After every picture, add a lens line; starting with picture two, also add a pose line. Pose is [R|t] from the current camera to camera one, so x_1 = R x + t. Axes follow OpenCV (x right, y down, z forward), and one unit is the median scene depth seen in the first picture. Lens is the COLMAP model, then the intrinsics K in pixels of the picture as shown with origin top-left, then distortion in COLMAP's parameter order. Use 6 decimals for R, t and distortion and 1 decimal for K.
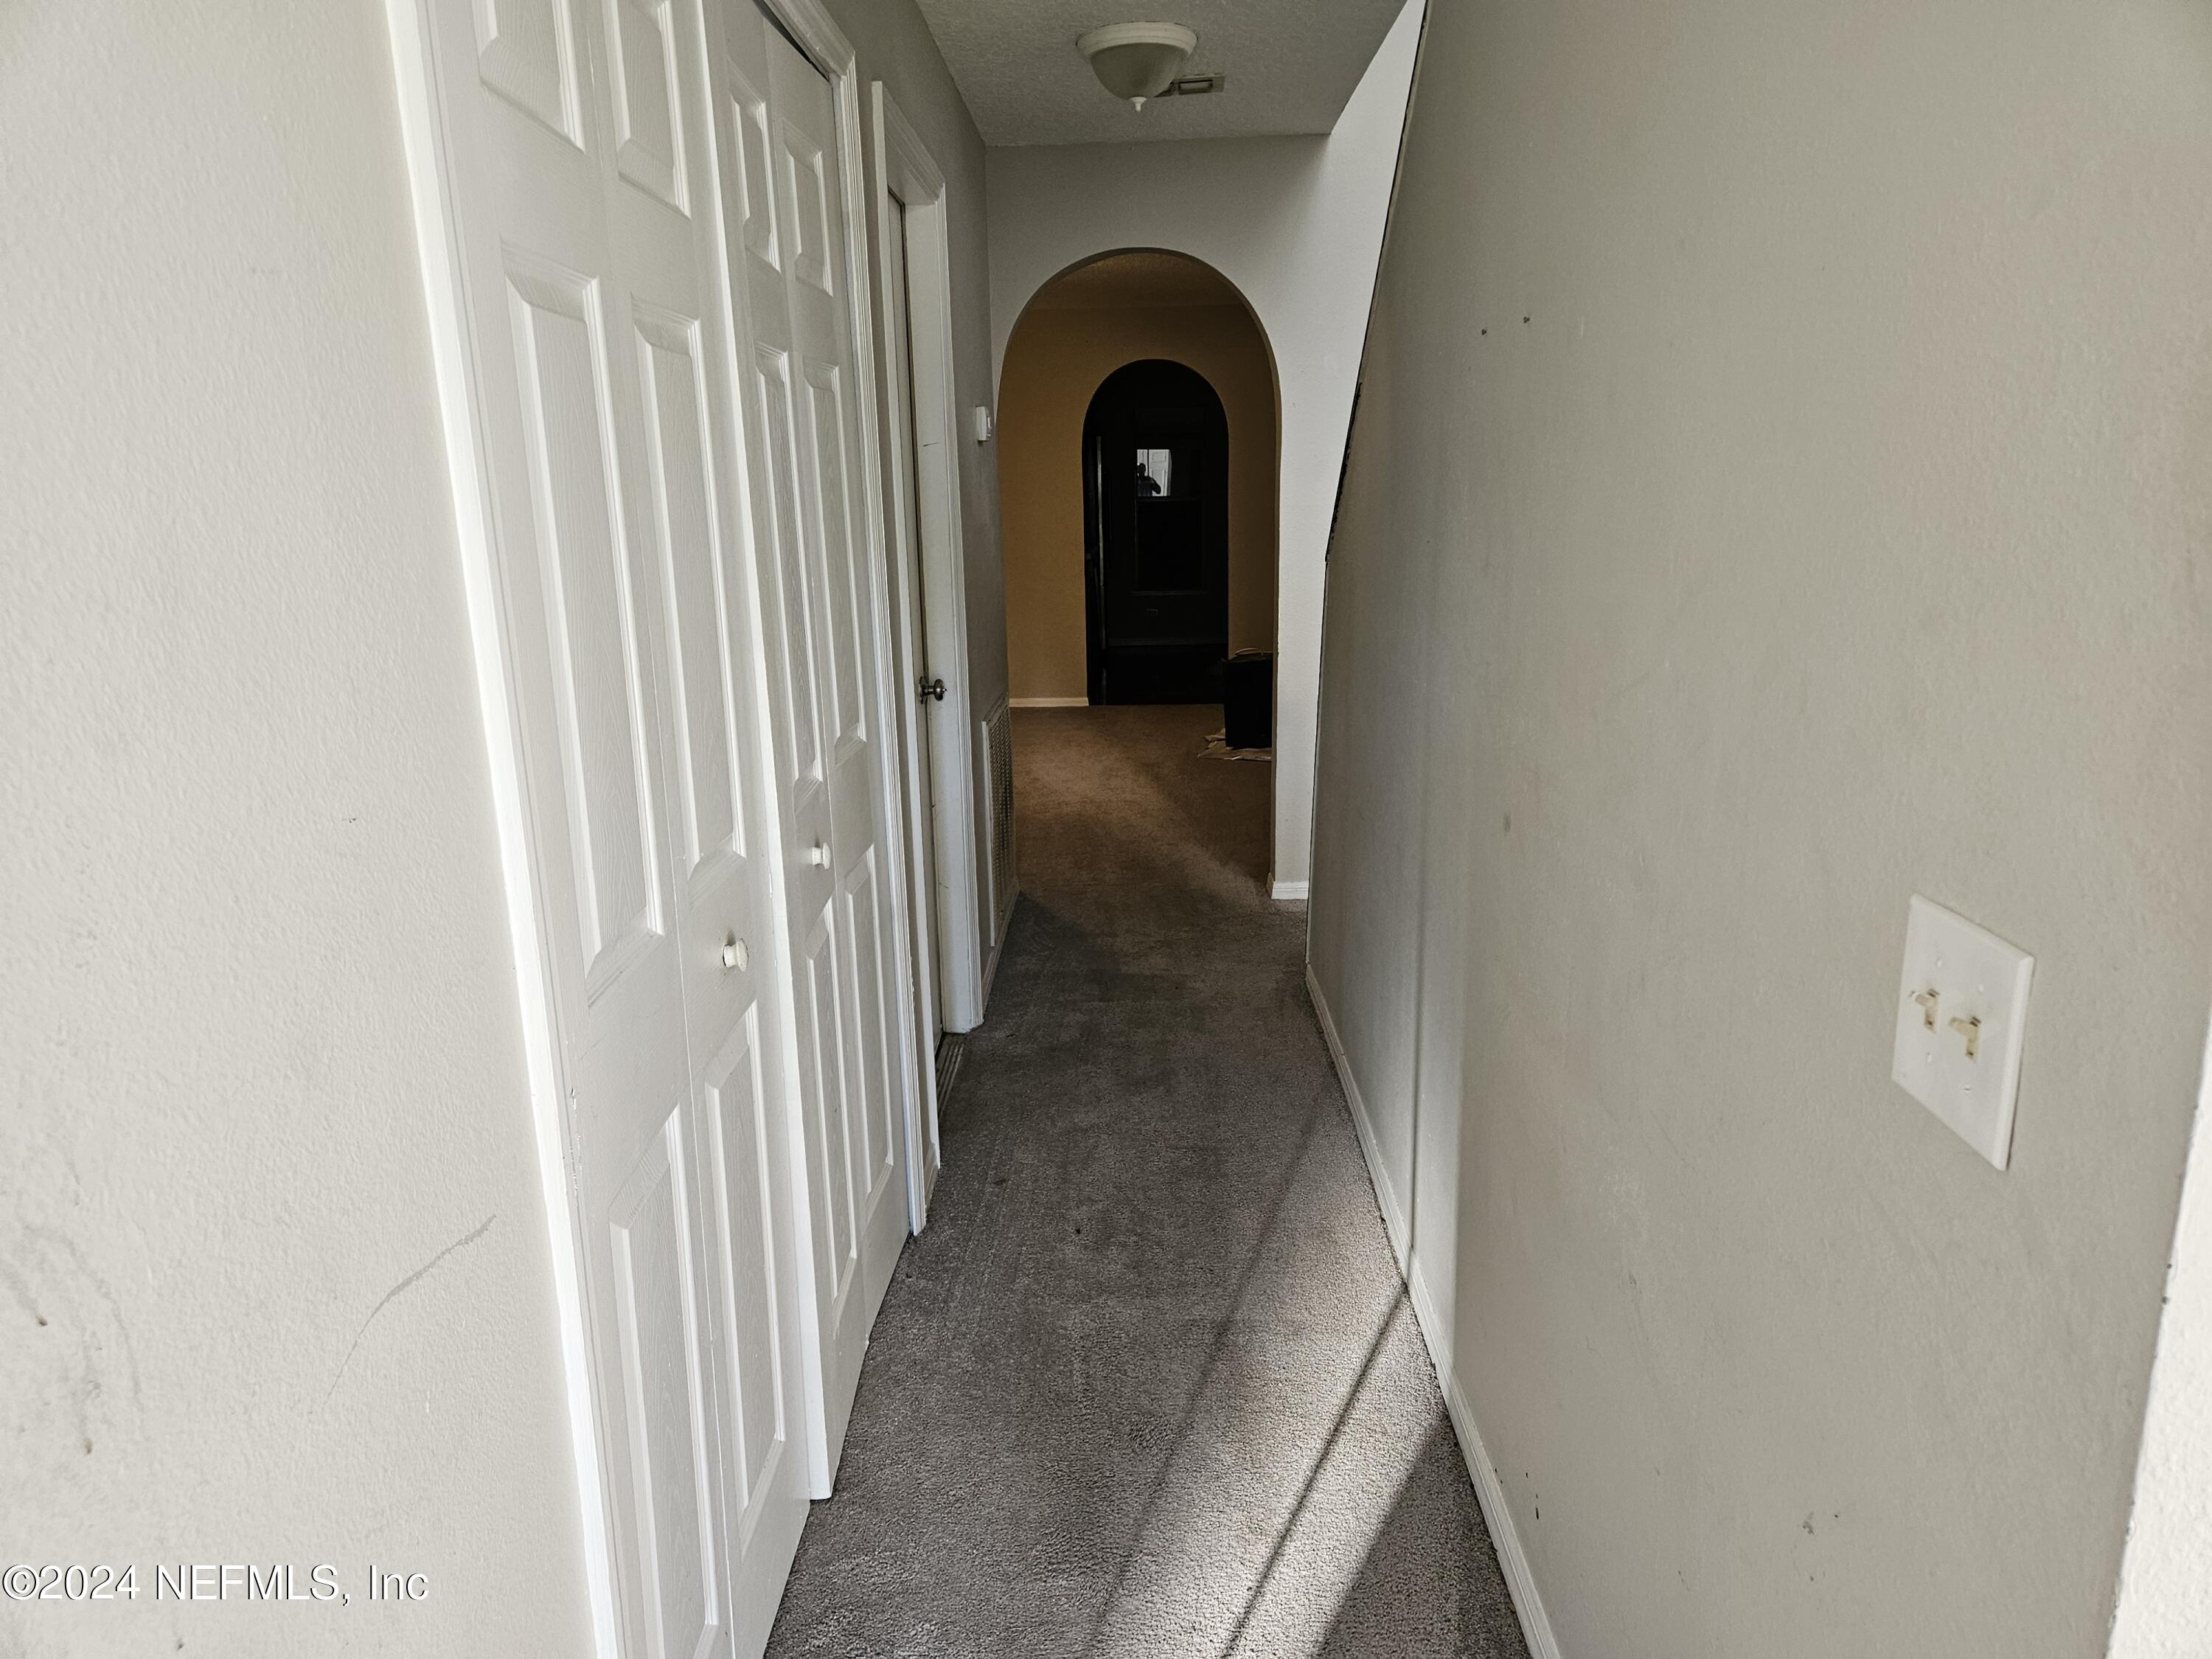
lens RADIAL K [[1482.6, 0, 1106.0], [0, 1482.6, 829.5], [0, 0, 1]] dist [0.090910, -0.112841]
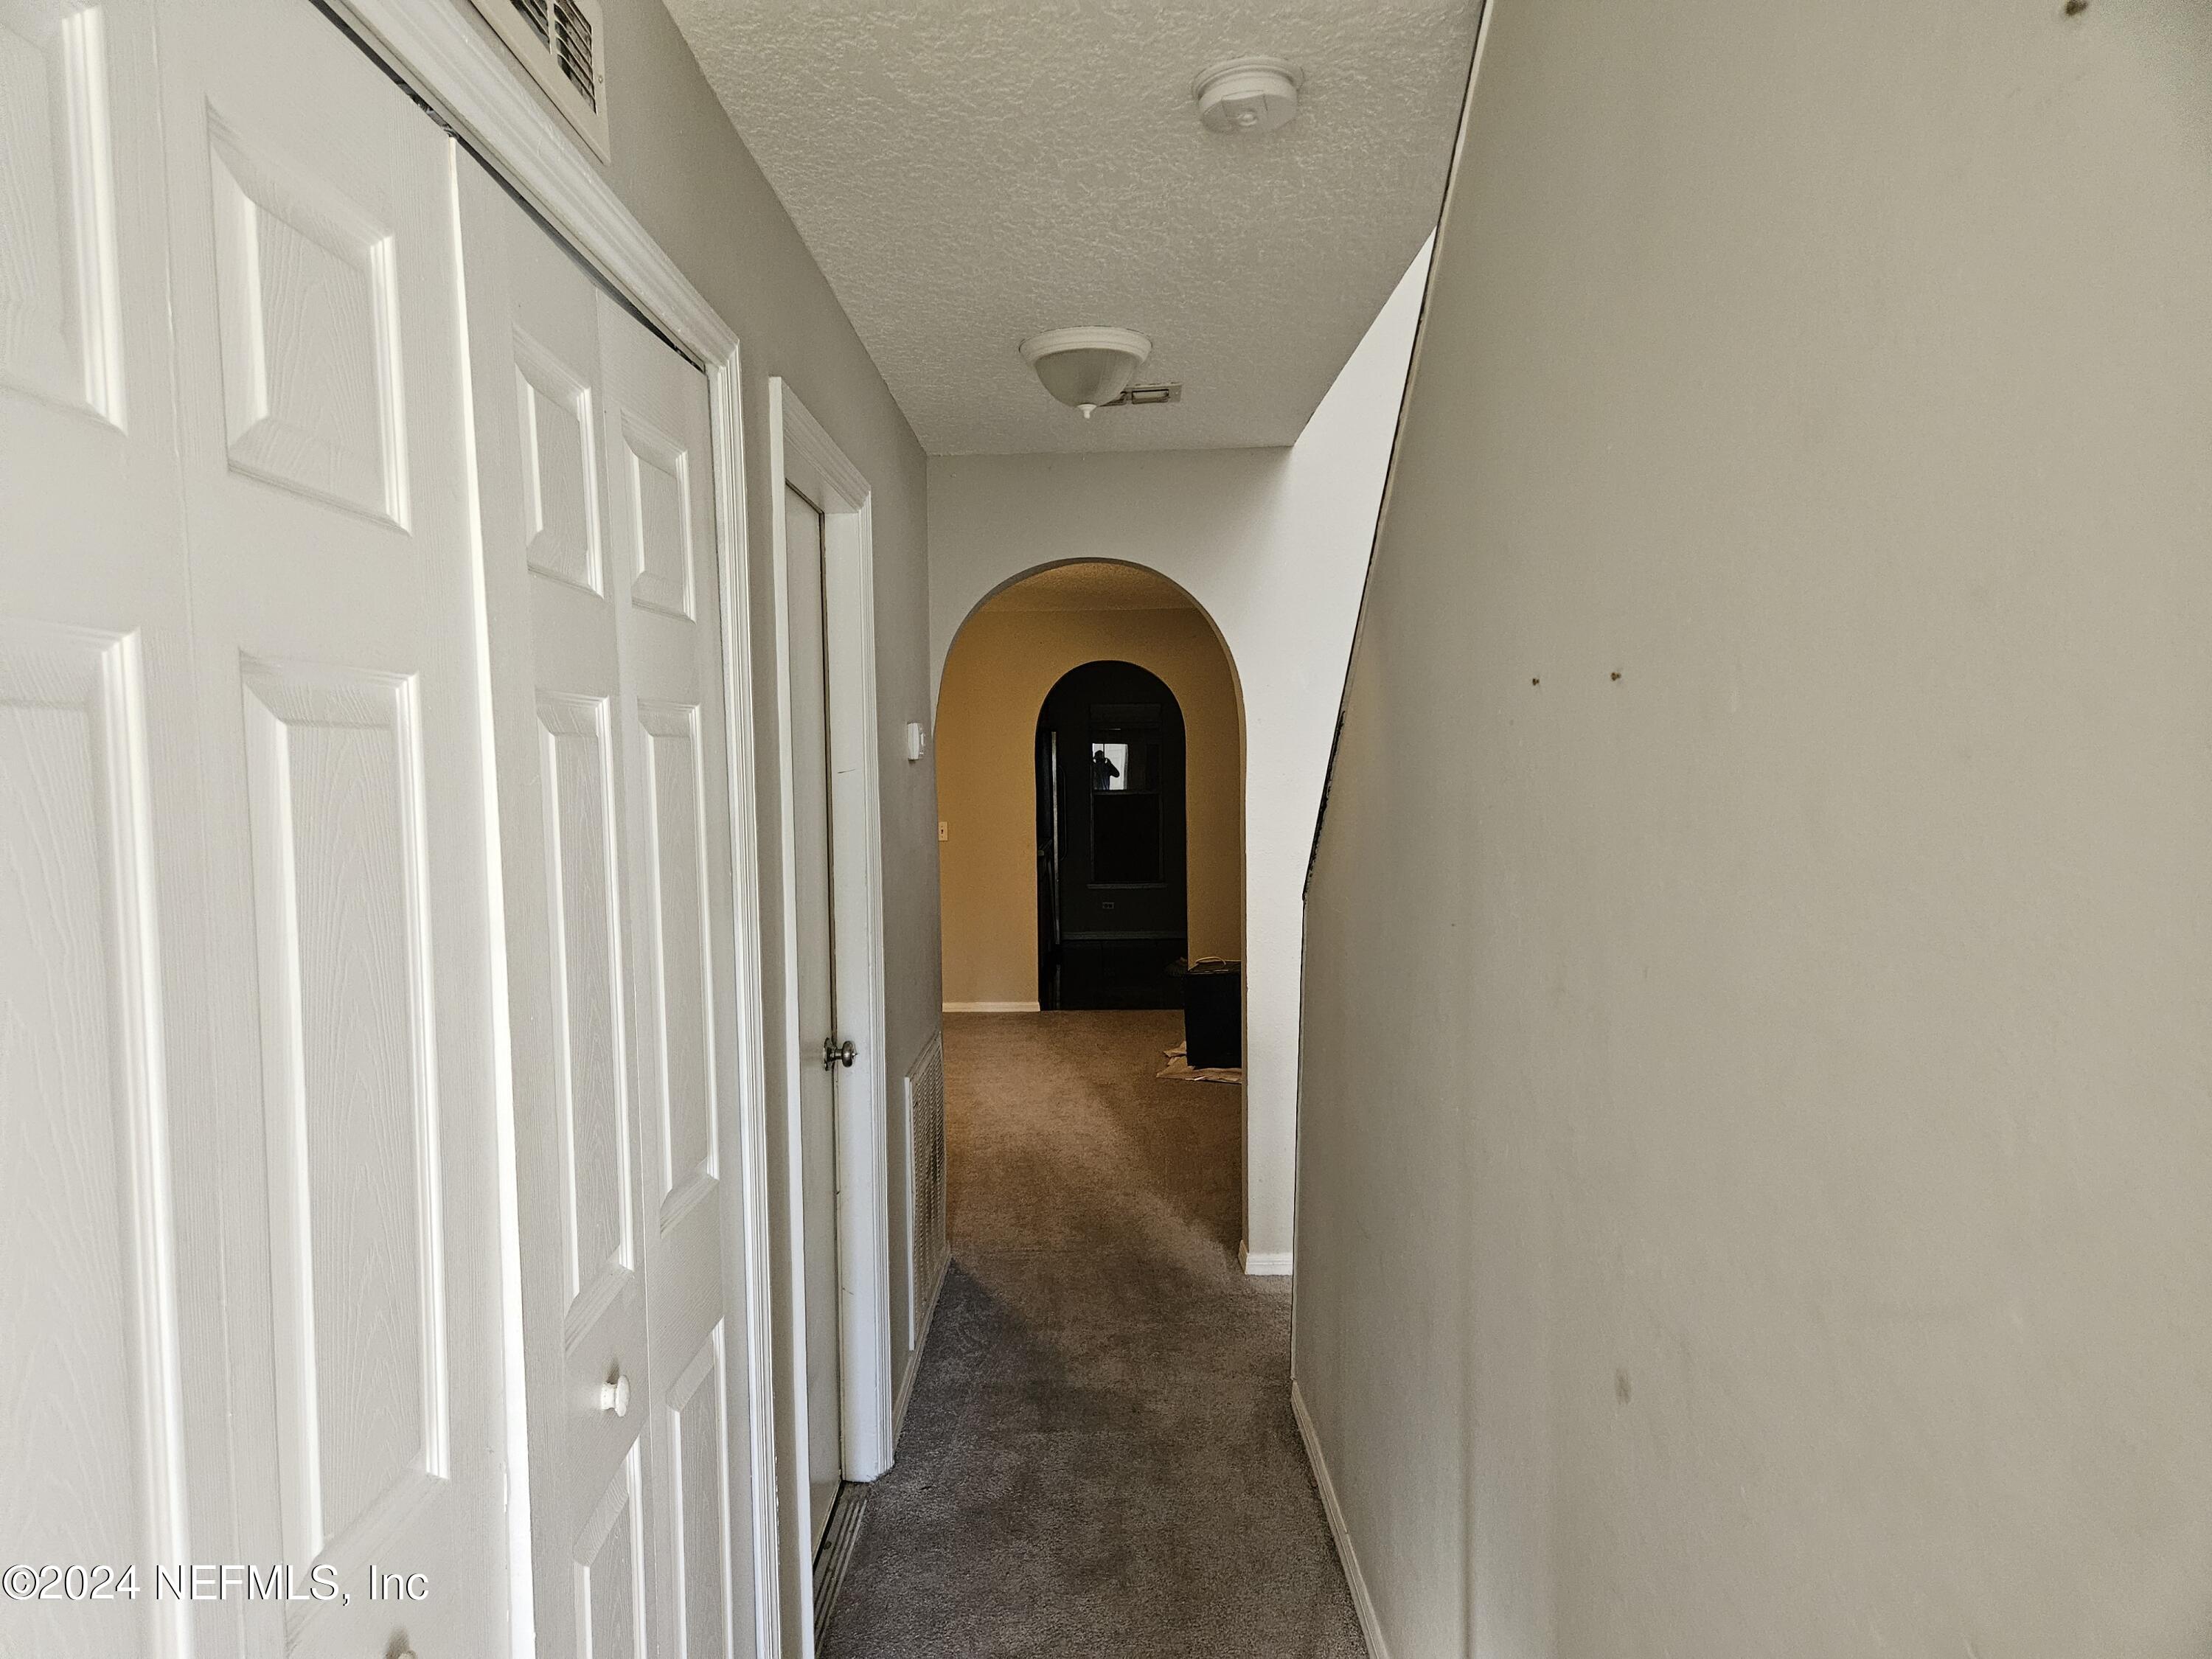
lens RADIAL K [[1480.0, 0, 1088.5], [0, 1480.0, 831.4], [0, 0, 1]] dist [0.081794, -0.074174]
pose [[0.999855, 0.005590, 0.016094, 0.008160], [-0.002575, 0.983362, -0.181640, -0.061783], [-0.016842, 0.181572, 0.983233, 0.143993]]
